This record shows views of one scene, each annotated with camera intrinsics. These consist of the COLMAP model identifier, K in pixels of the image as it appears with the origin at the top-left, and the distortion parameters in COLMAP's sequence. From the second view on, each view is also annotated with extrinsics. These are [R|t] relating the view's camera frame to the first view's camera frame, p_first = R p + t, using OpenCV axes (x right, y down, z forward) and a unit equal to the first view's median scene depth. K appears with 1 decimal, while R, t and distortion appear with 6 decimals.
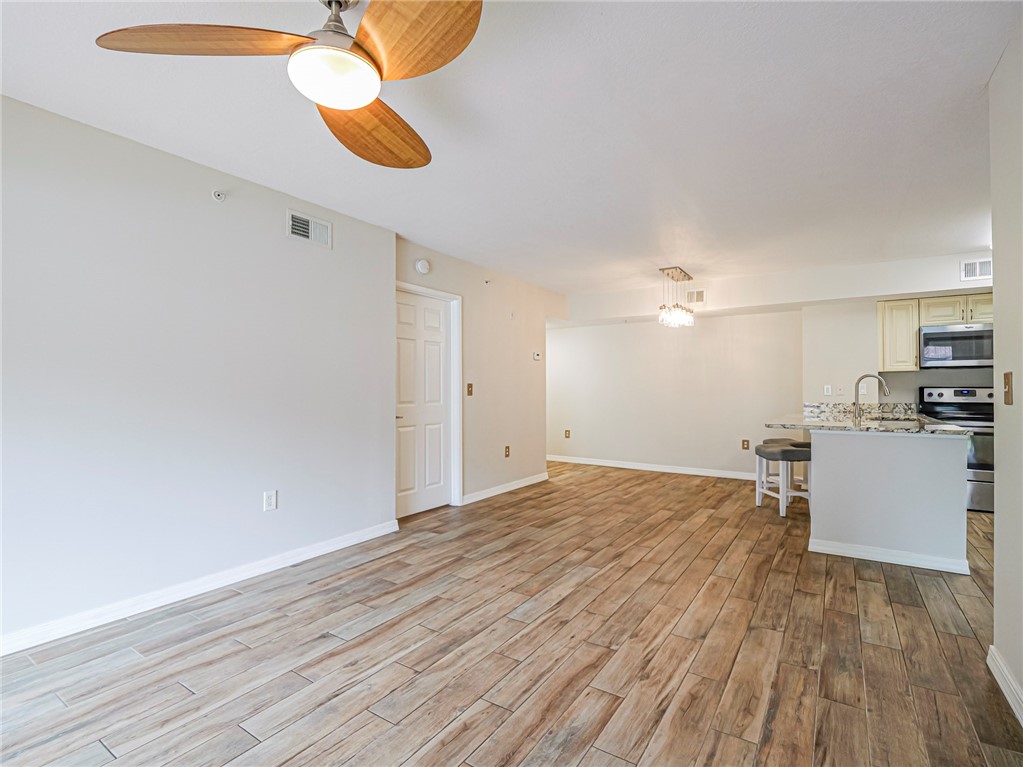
lens RADIAL K [[499.8, 0, 501.9], [0, 499.8, 382.3], [0, 0, 1]] dist [-0.015046, 0.000138]
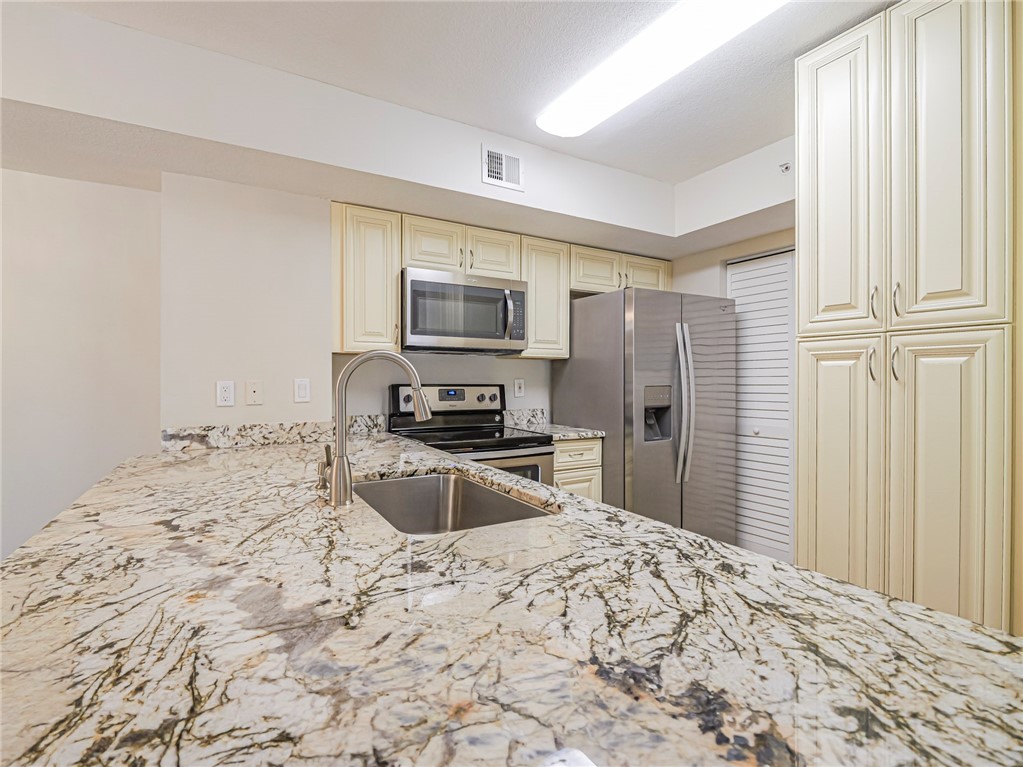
lens RADIAL K [[499.8, 0, 509.5], [0, 499.8, 384.7], [0, 0, 1]] dist [-0.015046, 0.000138]
pose [[0.416486, -0.005792, 0.909124, 0.675549], [-0.012375, 0.999851, 0.012040, 0.002563], [-0.909058, -0.016265, 0.416352, 1.092684]]
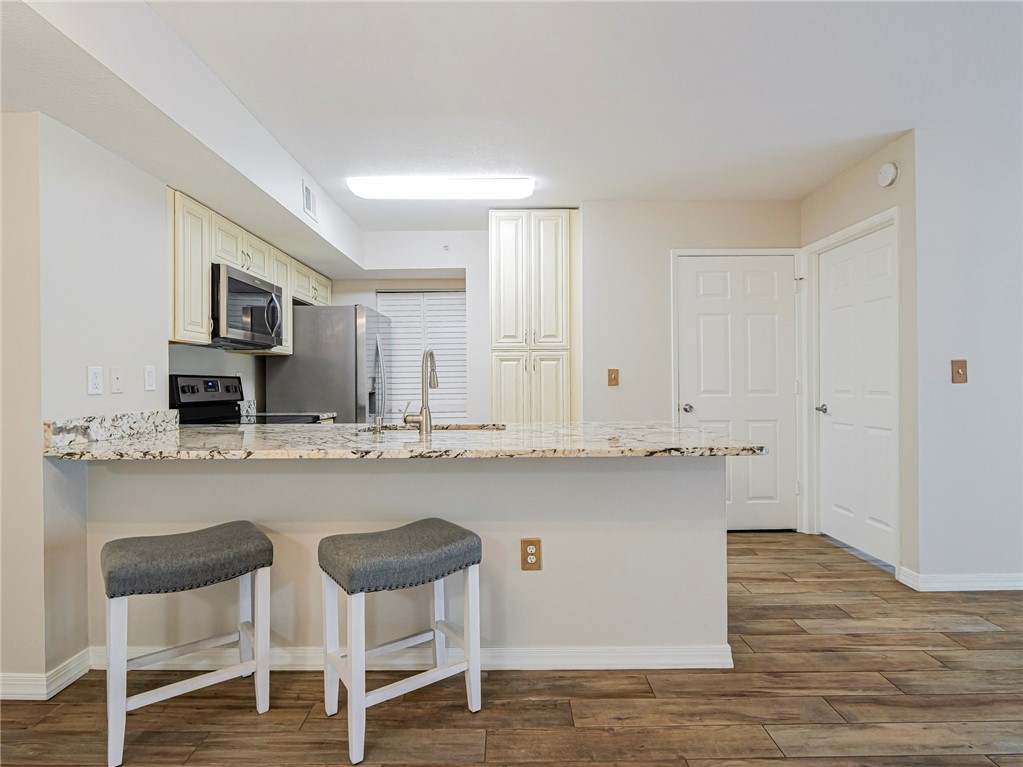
lens RADIAL K [[533.0, 0, 512.5], [0, 533.0, 385.8], [0, 0, 1]] dist [-0.013179, 0.003071]
pose [[-0.568945, -0.000370, 0.822375, 0.307139], [-0.002651, 0.999996, -0.001384, 0.034705], [-0.822371, -0.002968, -0.568944, 1.690425]]
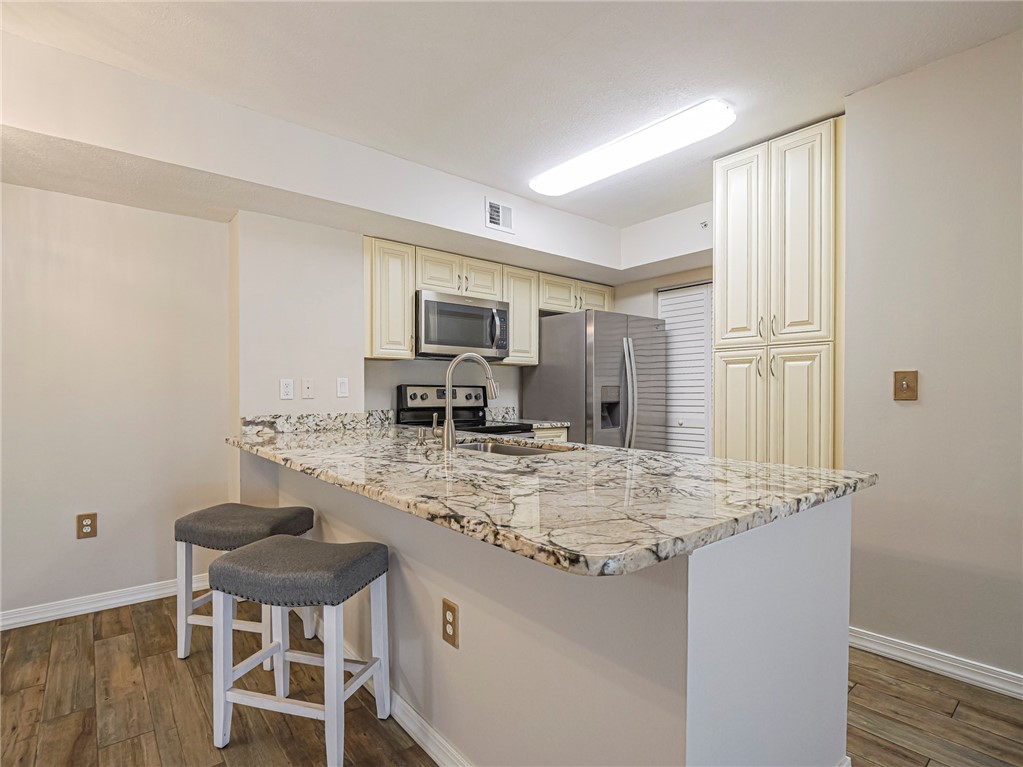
lens RADIAL K [[499.8, 0, 502.4], [0, 499.8, 408.4], [0, 0, 1]] dist [-0.015046, 0.000138]
pose [[0.280936, -0.028278, 0.959310, 0.411341], [-0.011970, 0.999385, 0.032965, 0.028659], [-0.959652, -0.020744, 0.280425, 1.135756]]
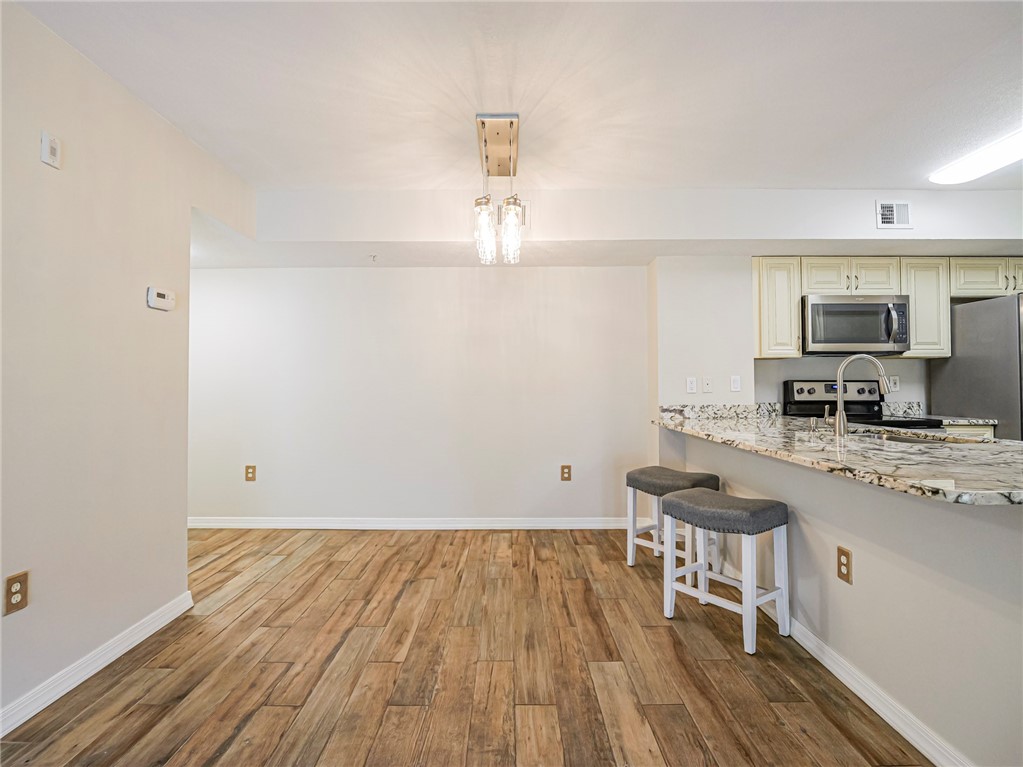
lens RADIAL K [[499.8, 0, 506.7], [0, 499.8, 373.5], [0, 0, 1]] dist [-0.015046, 0.000138]
pose [[0.827872, 0.011746, 0.560794, 0.154561], [-0.004419, 0.999886, -0.014419, 0.019682], [-0.560900, 0.009459, 0.827830, 1.036834]]
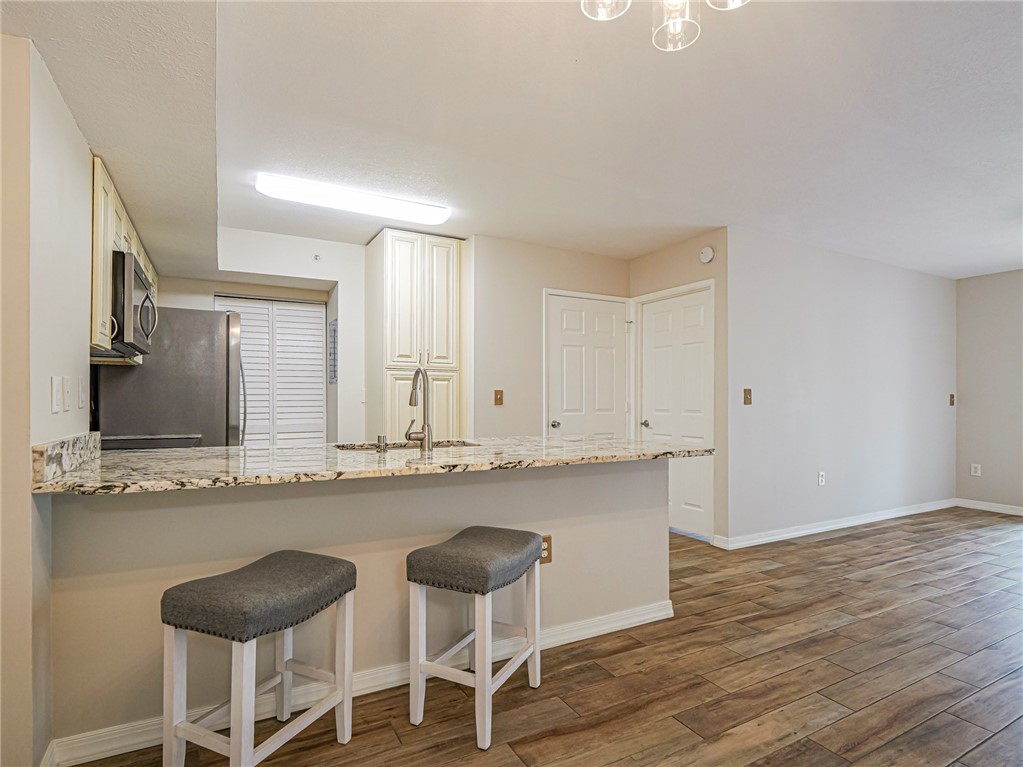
lens RADIAL K [[533.0, 0, 515.2], [0, 533.0, 405.2], [0, 0, 1]] dist [-0.013179, 0.003071]
pose [[-0.889893, -0.005792, 0.456132, 0.519959], [-0.008261, 0.999960, -0.003419, 0.037096], [-0.456094, -0.006811, -0.889905, 1.992371]]
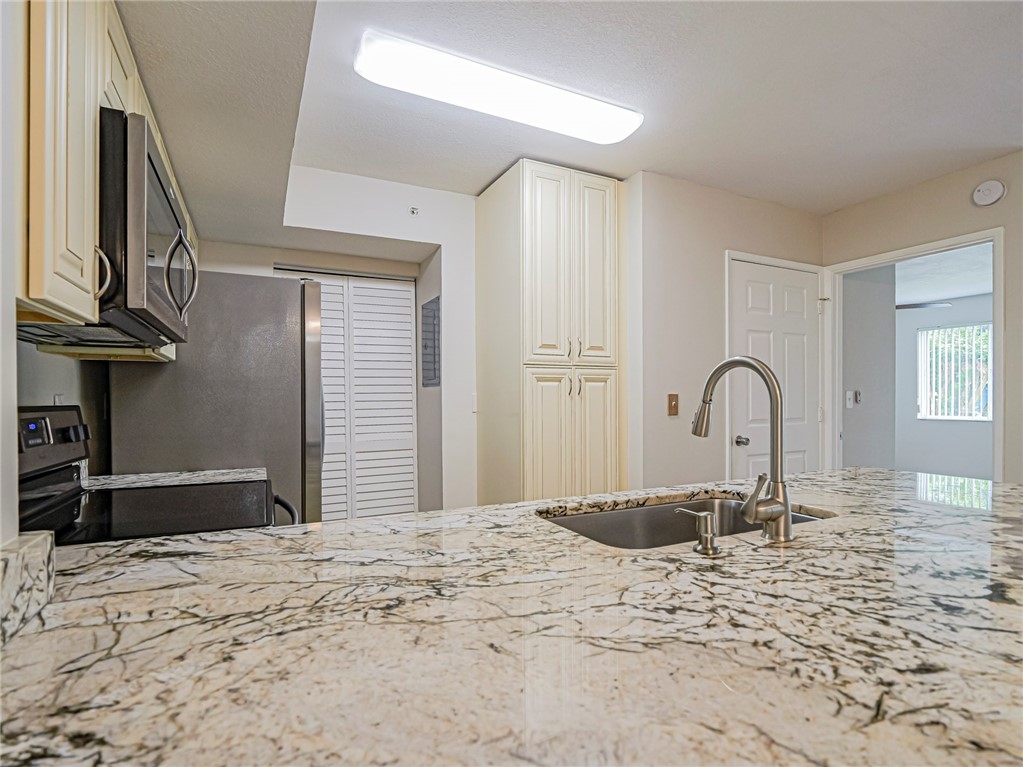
lens RADIAL K [[533.0, 0, 524.6], [0, 533.0, 400.7], [0, 0, 1]] dist [-0.013179, 0.003071]
pose [[-0.872015, 0.000983, 0.489478, 0.938120], [-0.002223, 0.999980, -0.005969, 0.012615], [-0.489474, -0.006293, -0.871995, 1.765837]]
